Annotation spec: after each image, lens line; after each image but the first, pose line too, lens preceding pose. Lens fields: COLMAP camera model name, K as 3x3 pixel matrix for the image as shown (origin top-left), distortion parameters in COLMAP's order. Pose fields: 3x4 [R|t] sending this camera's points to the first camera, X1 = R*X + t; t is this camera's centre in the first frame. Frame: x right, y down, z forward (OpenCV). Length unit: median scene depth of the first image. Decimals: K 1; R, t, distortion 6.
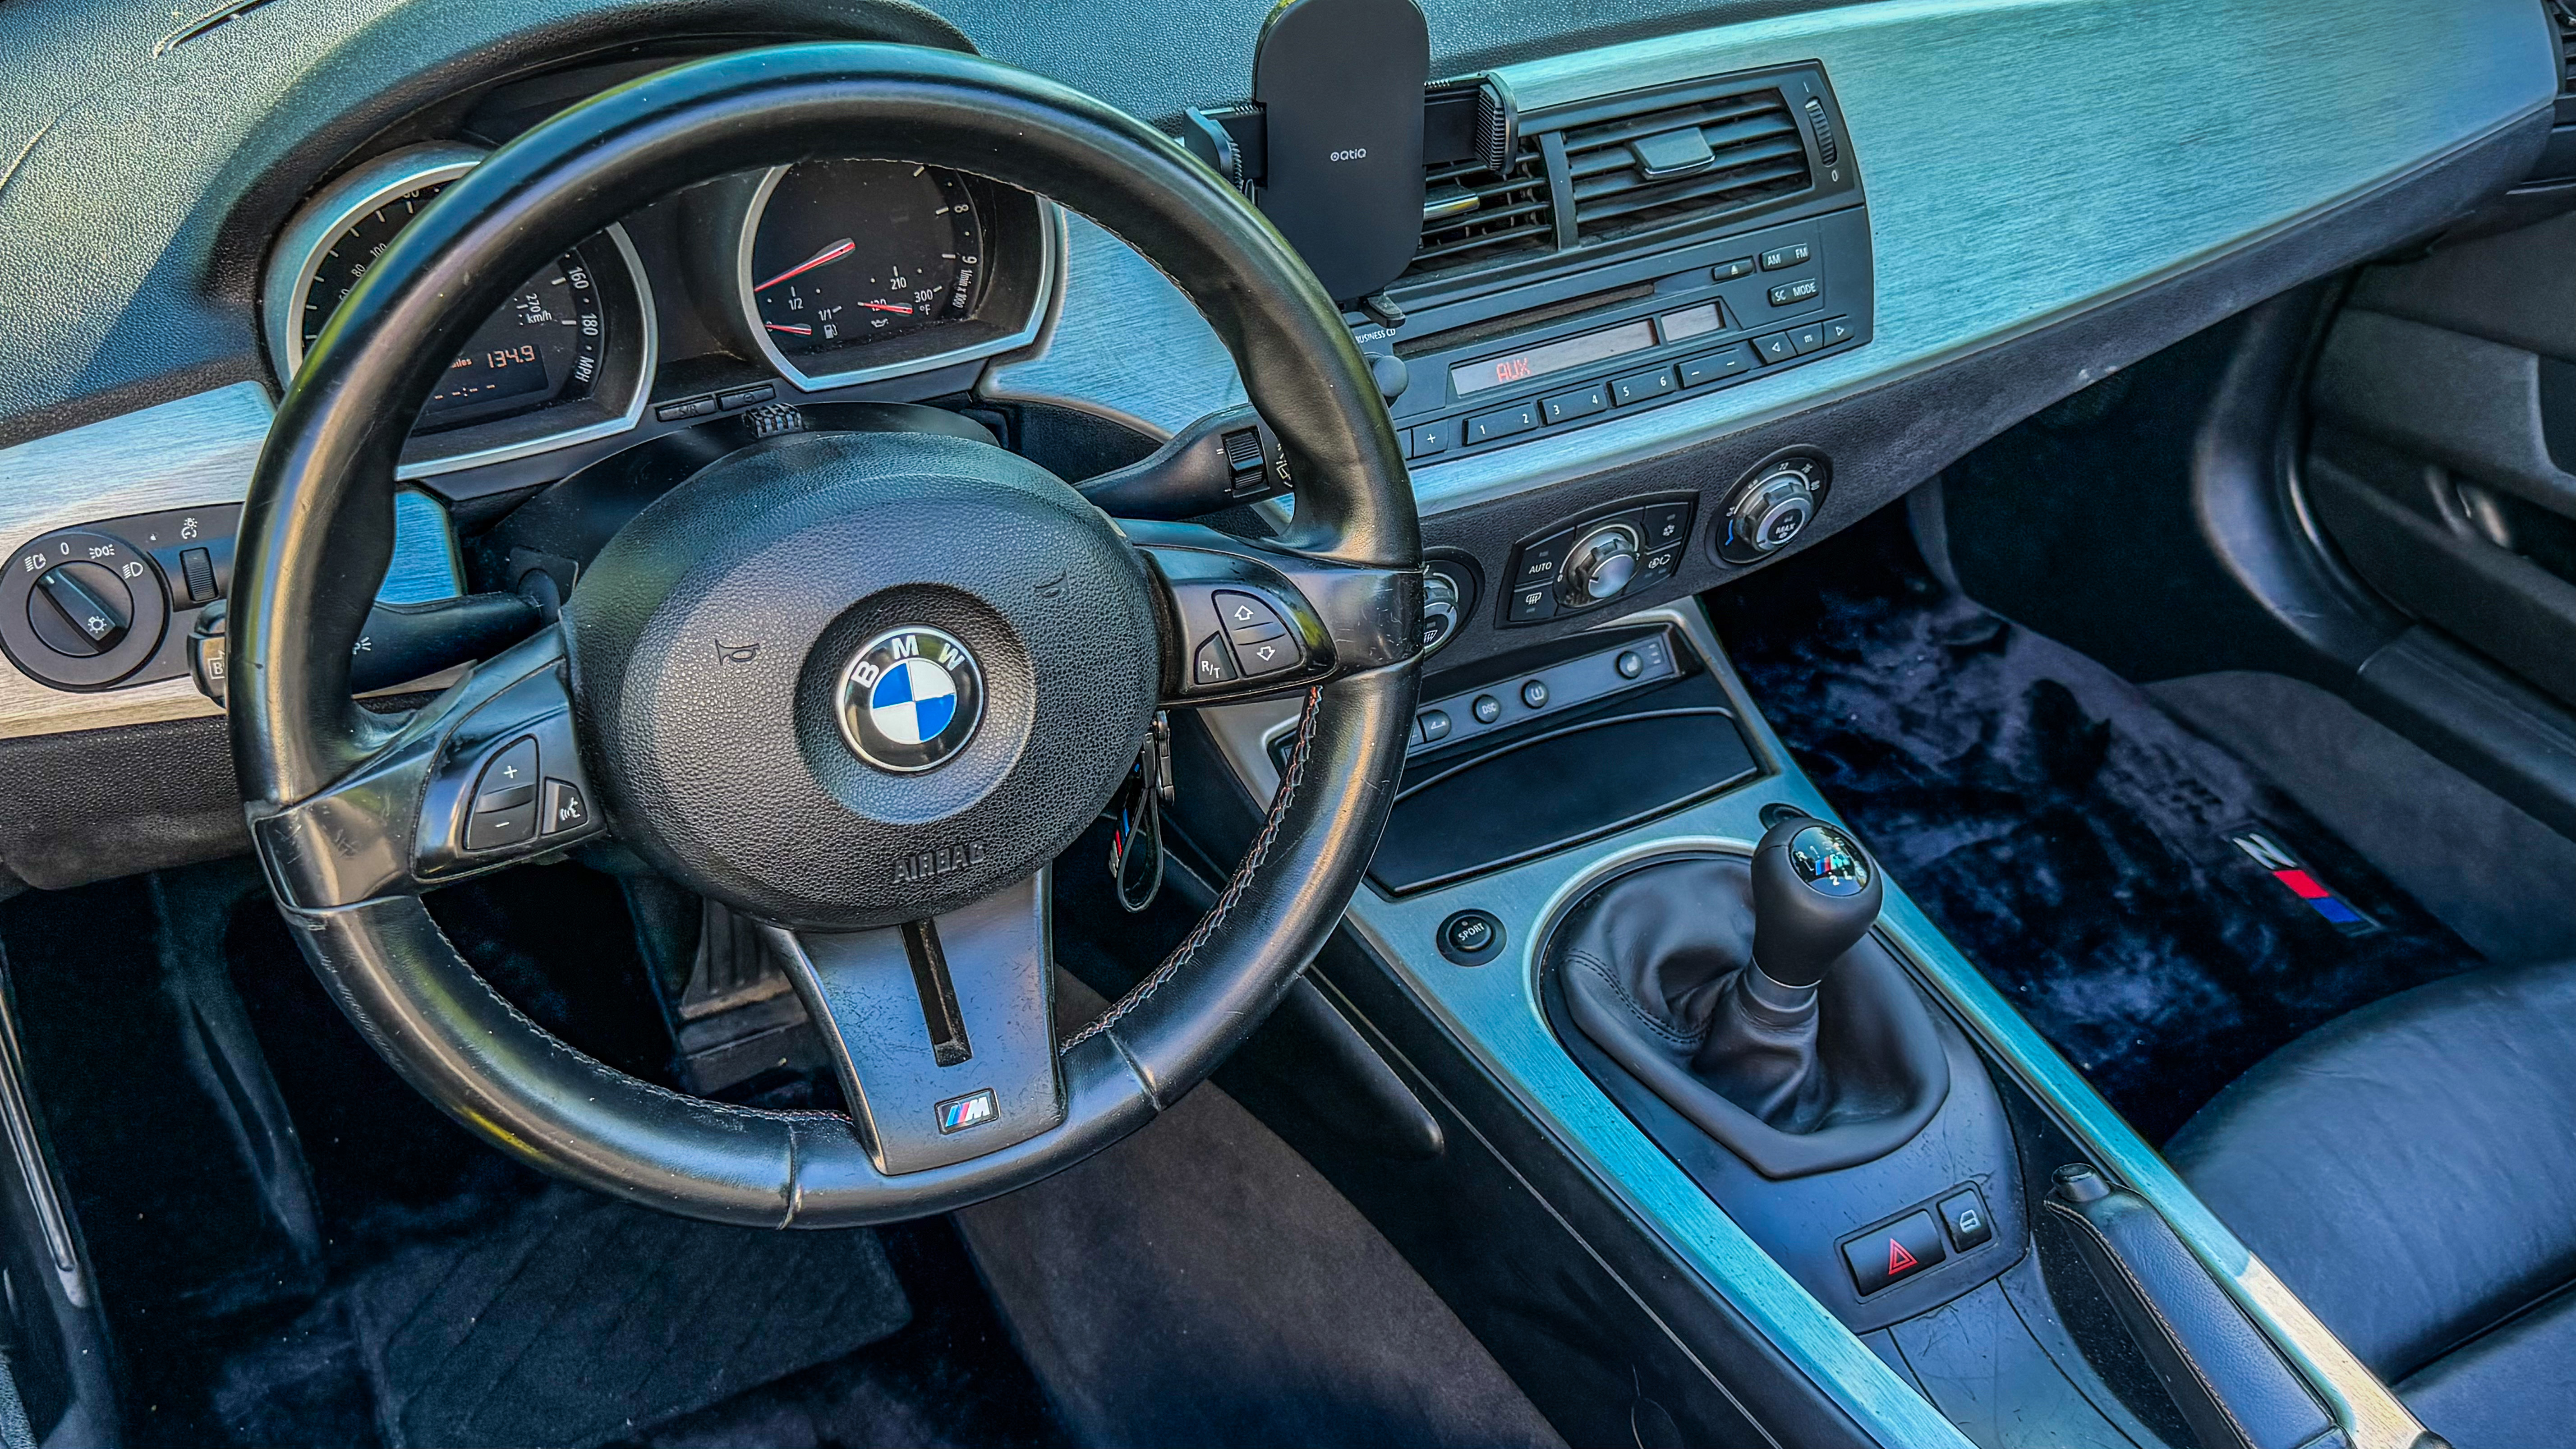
lens RADIAL K [[1904.5, 0, 1290.1], [0, 1904.5, 787.5], [0, 0, 1]] dist [0.035192, 0.000304]
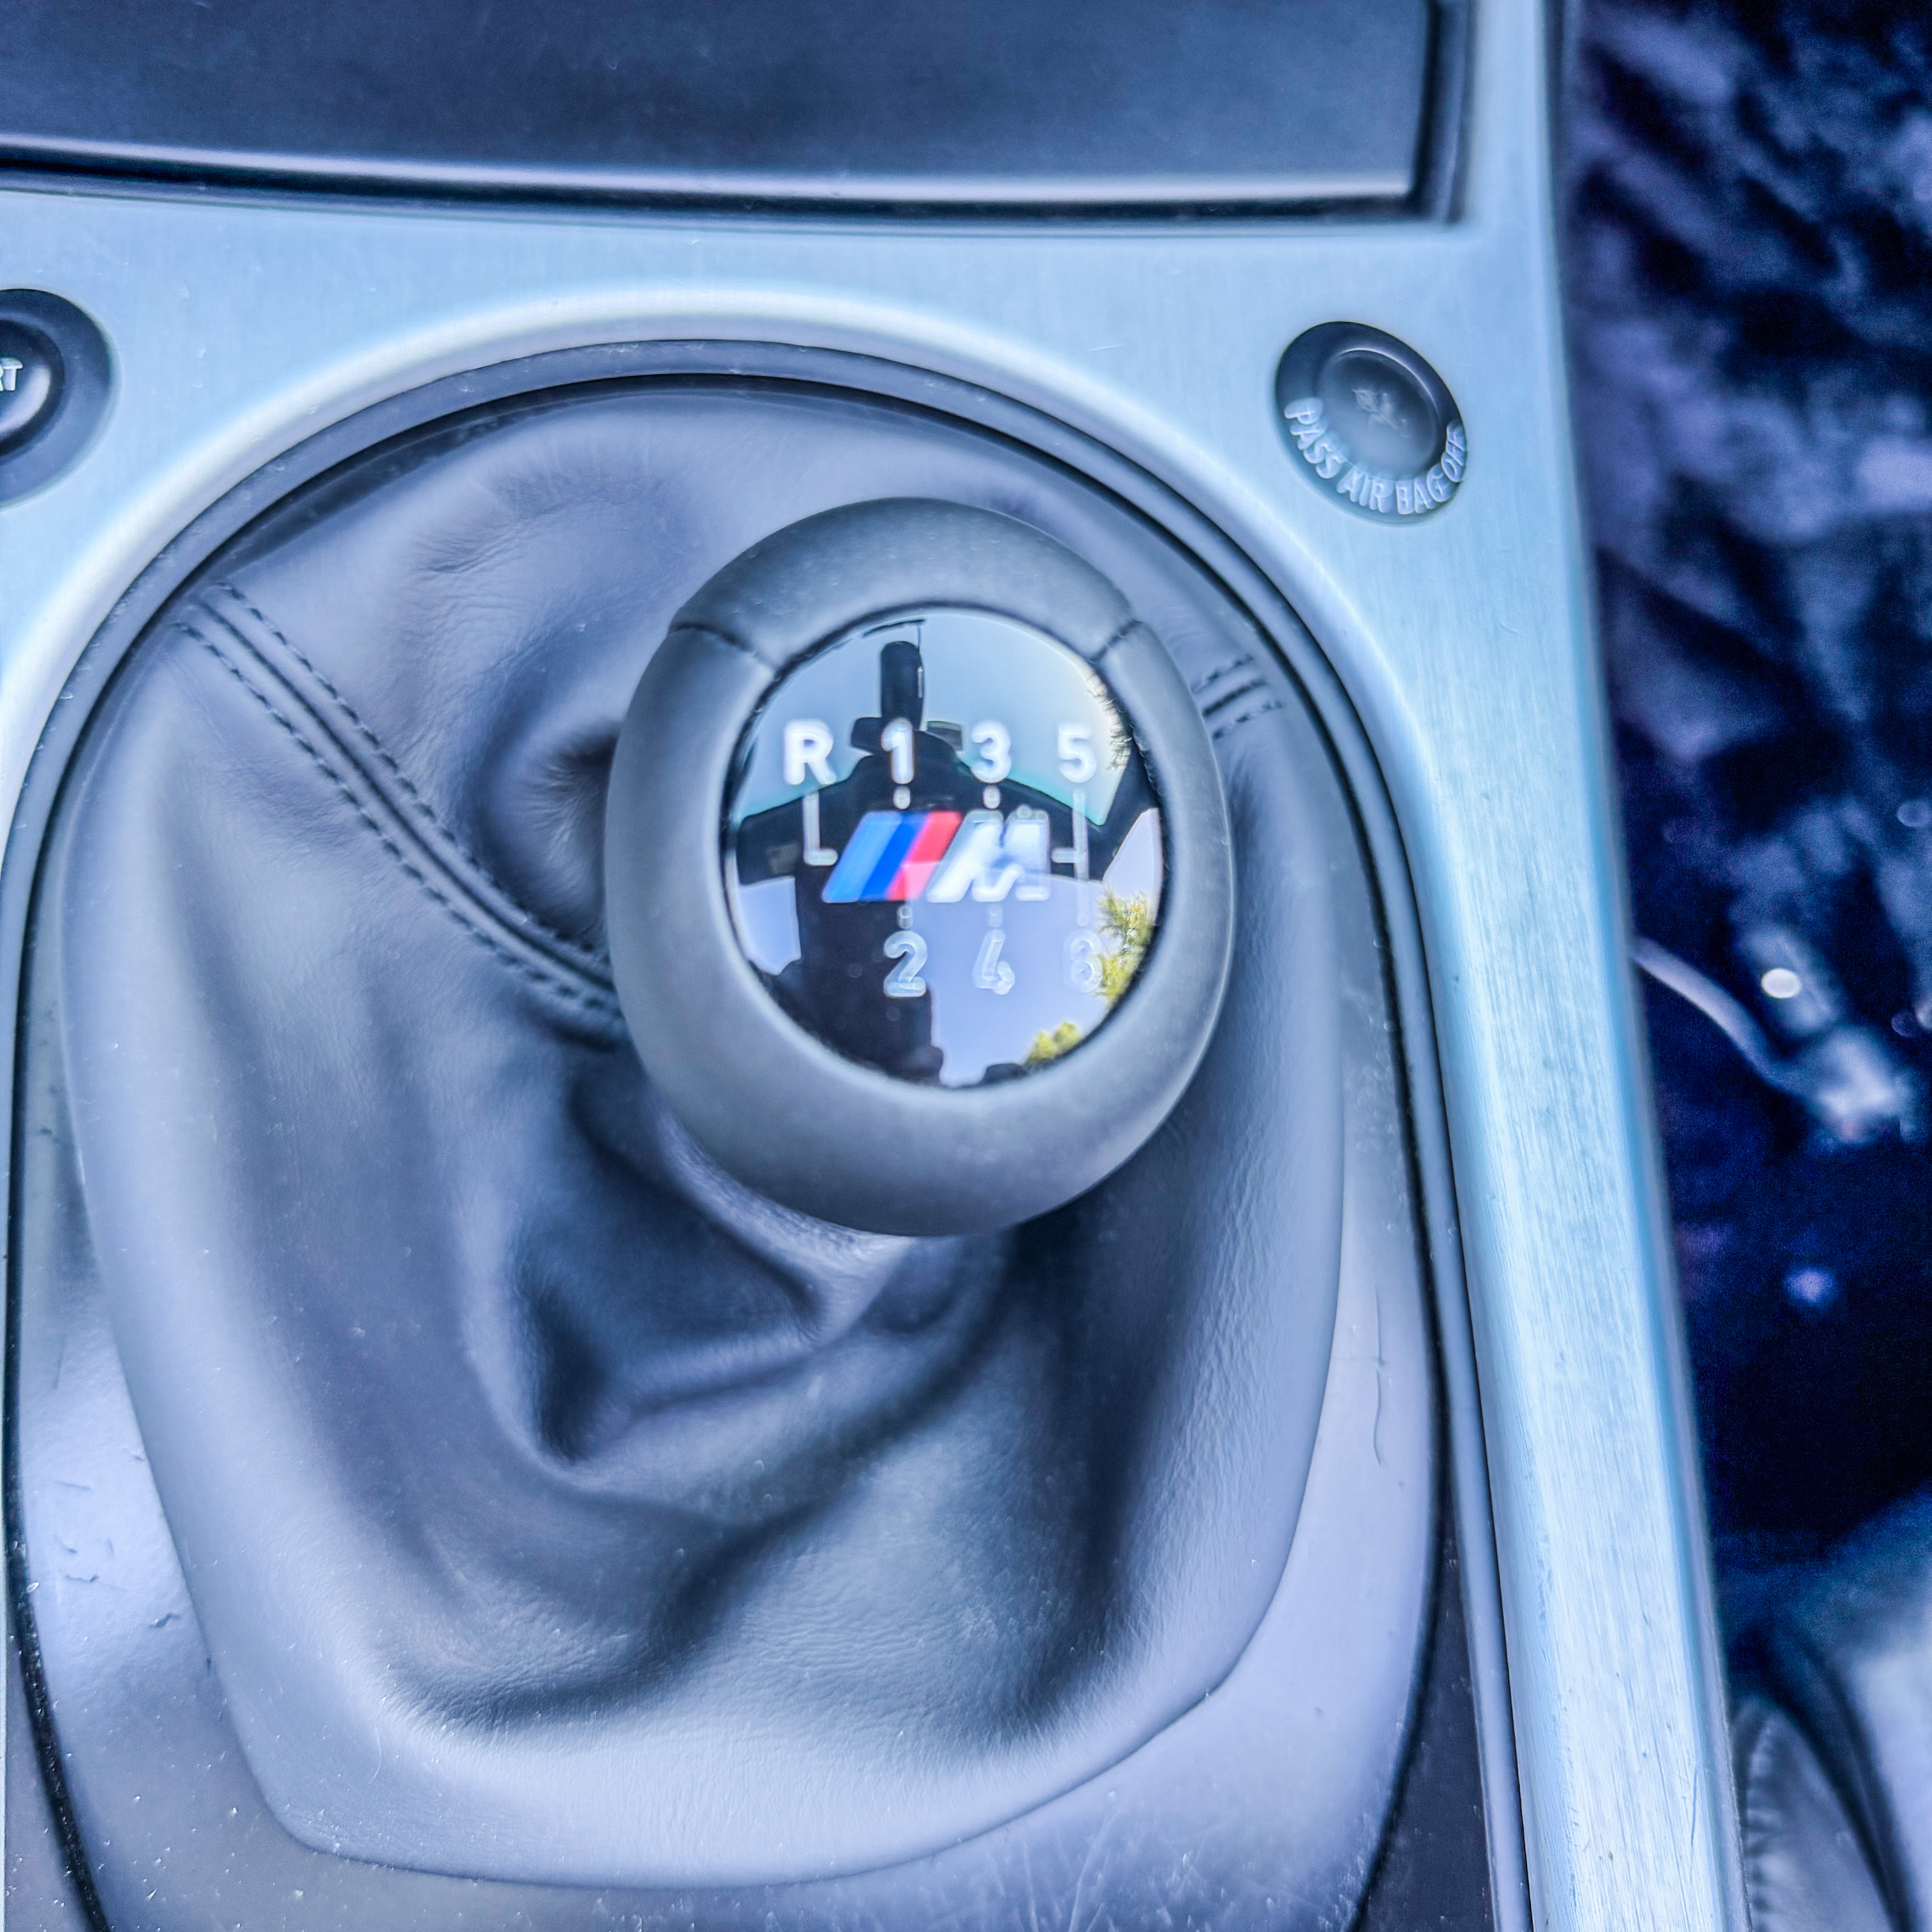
lens RADIAL K [[1915.3, 0, 961.0], [0, 1915.3, 959.1], [0, 0, 1]] dist [0.154365, -0.543154]
pose [[0.921251, 0.388703, -0.014392, 0.365240], [-0.336079, 0.814066, 0.473654, -0.046316], [0.195827, -0.431517, 0.880593, 1.058556]]
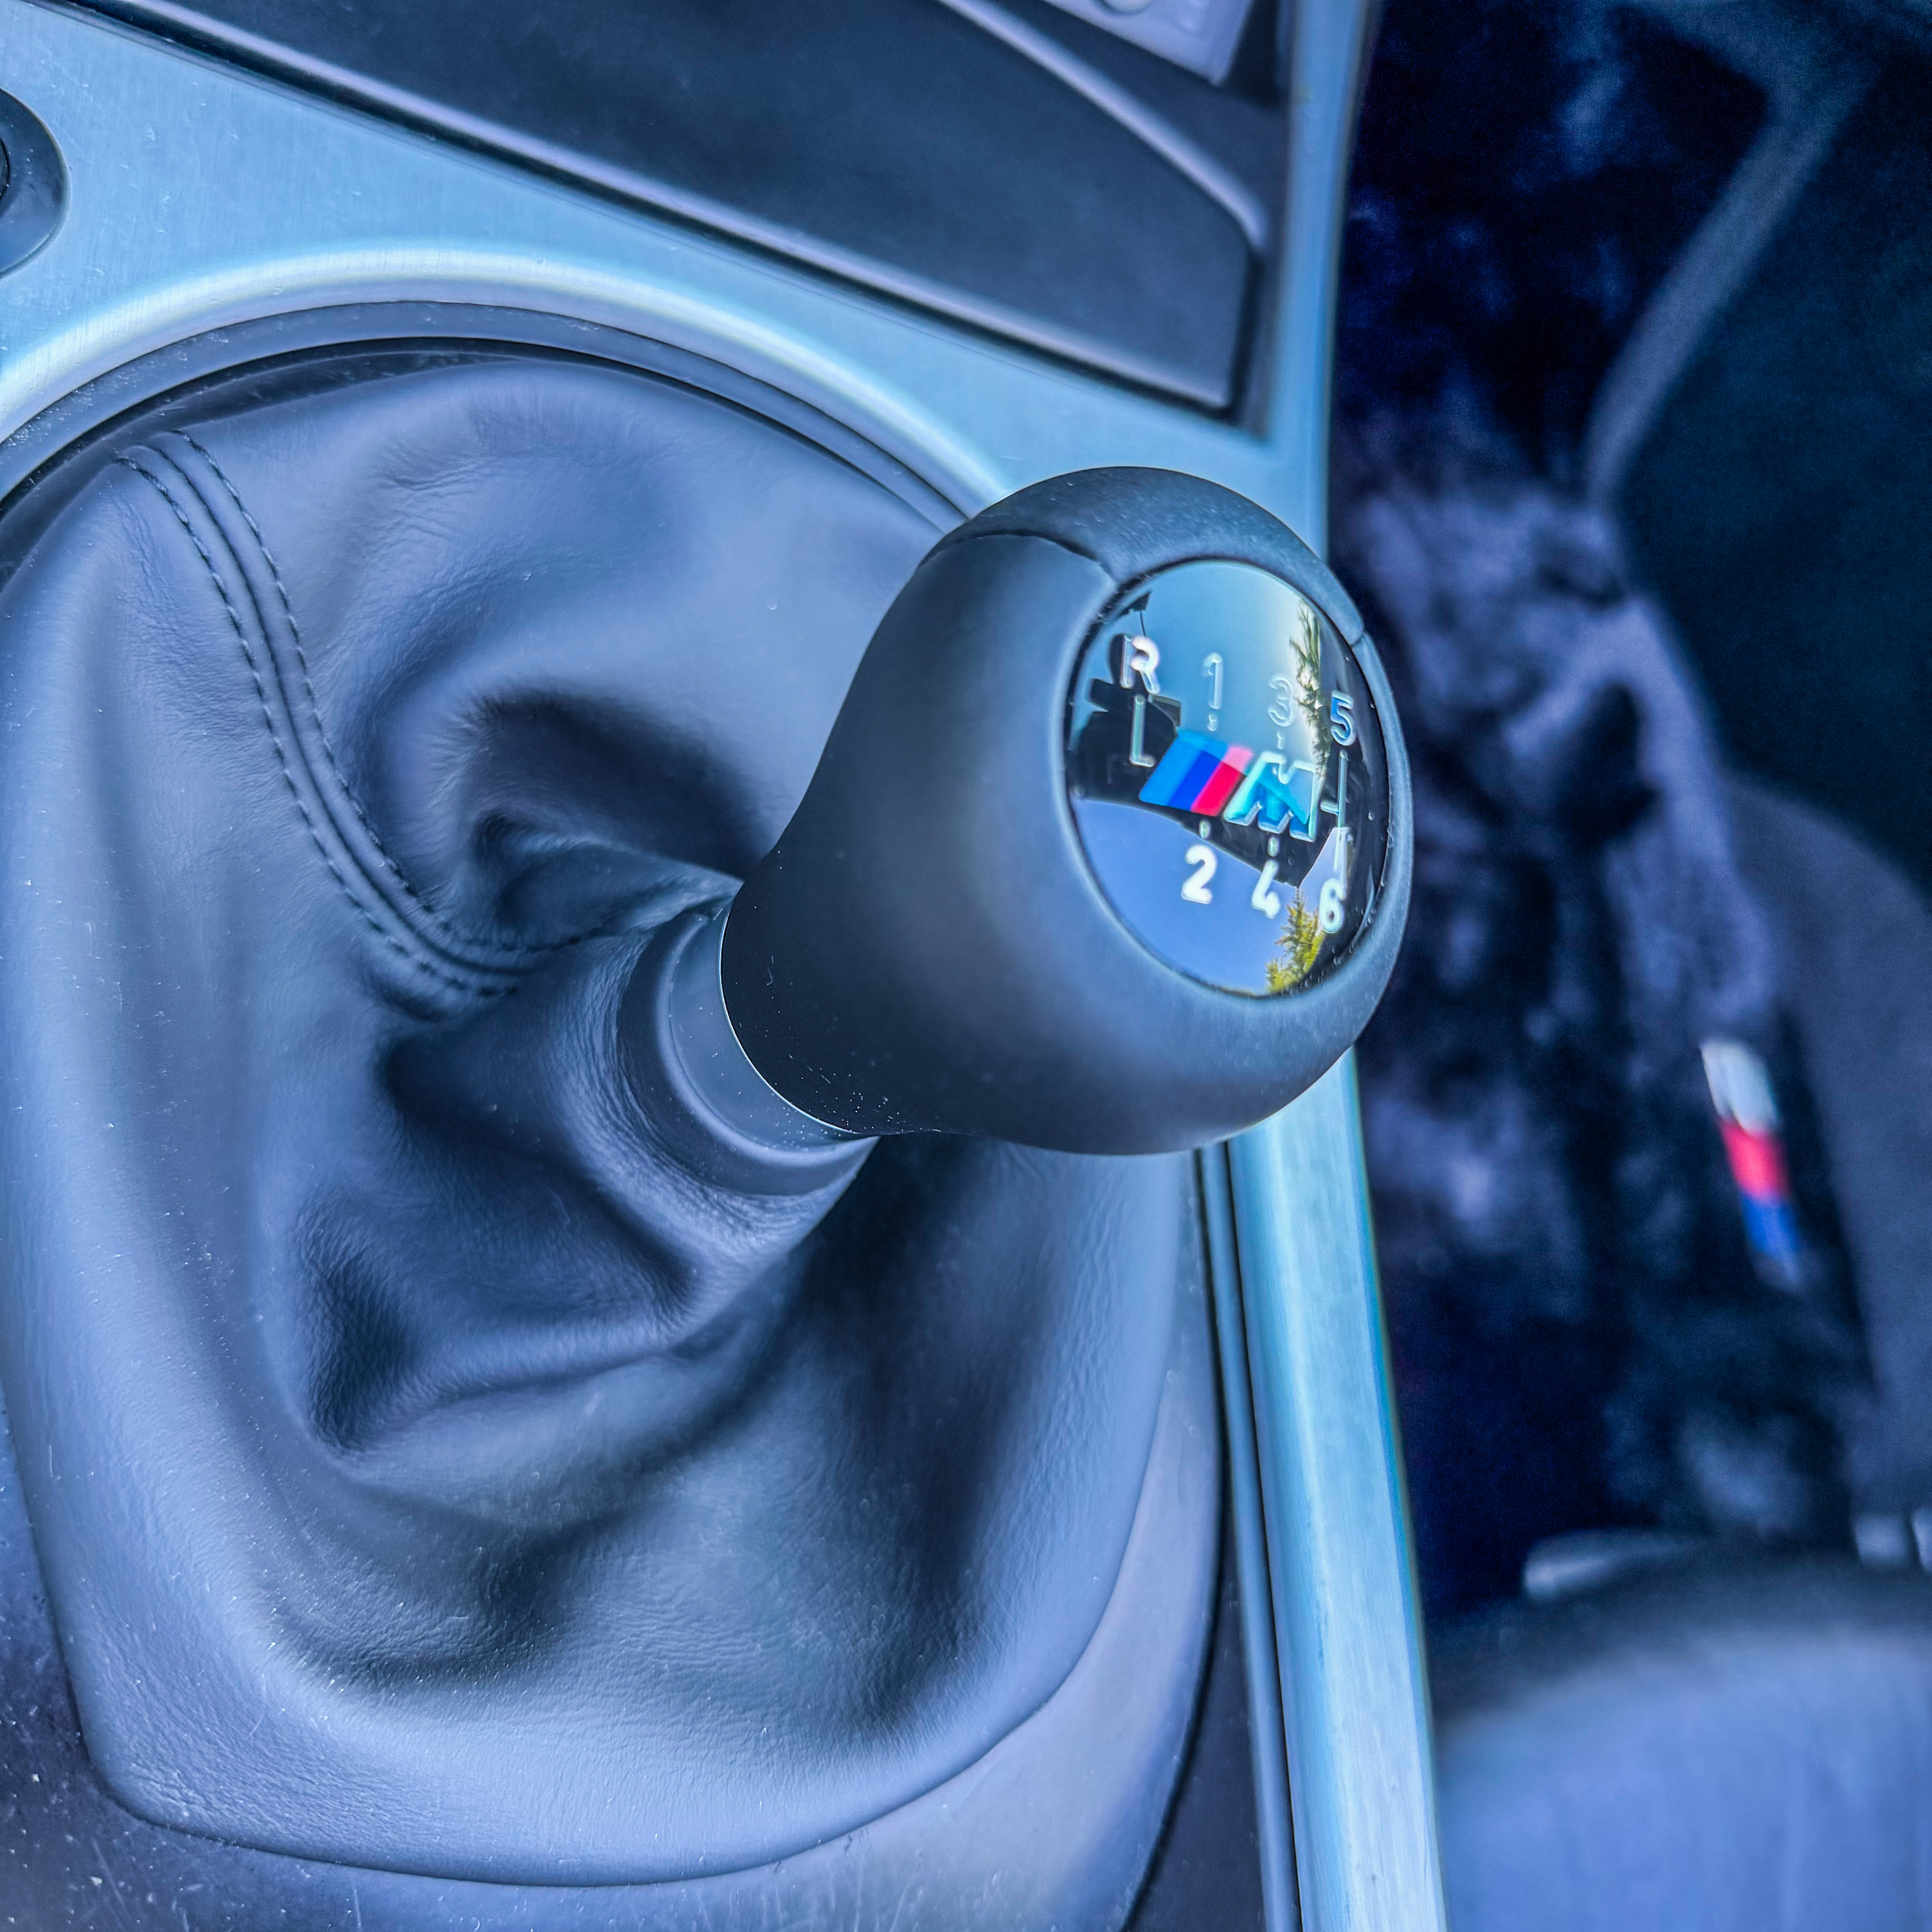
lens RADIAL K [[1922.7, 0, 968.7], [0, 1922.7, 965.1], [0, 0, 1]] dist [0.137942, -0.482861]
pose [[0.803054, 0.541720, 0.248282, 0.280125], [-0.590762, 0.778358, 0.212507, 0.036024], [-0.078133, -0.317330, 0.945091, 1.024295]]
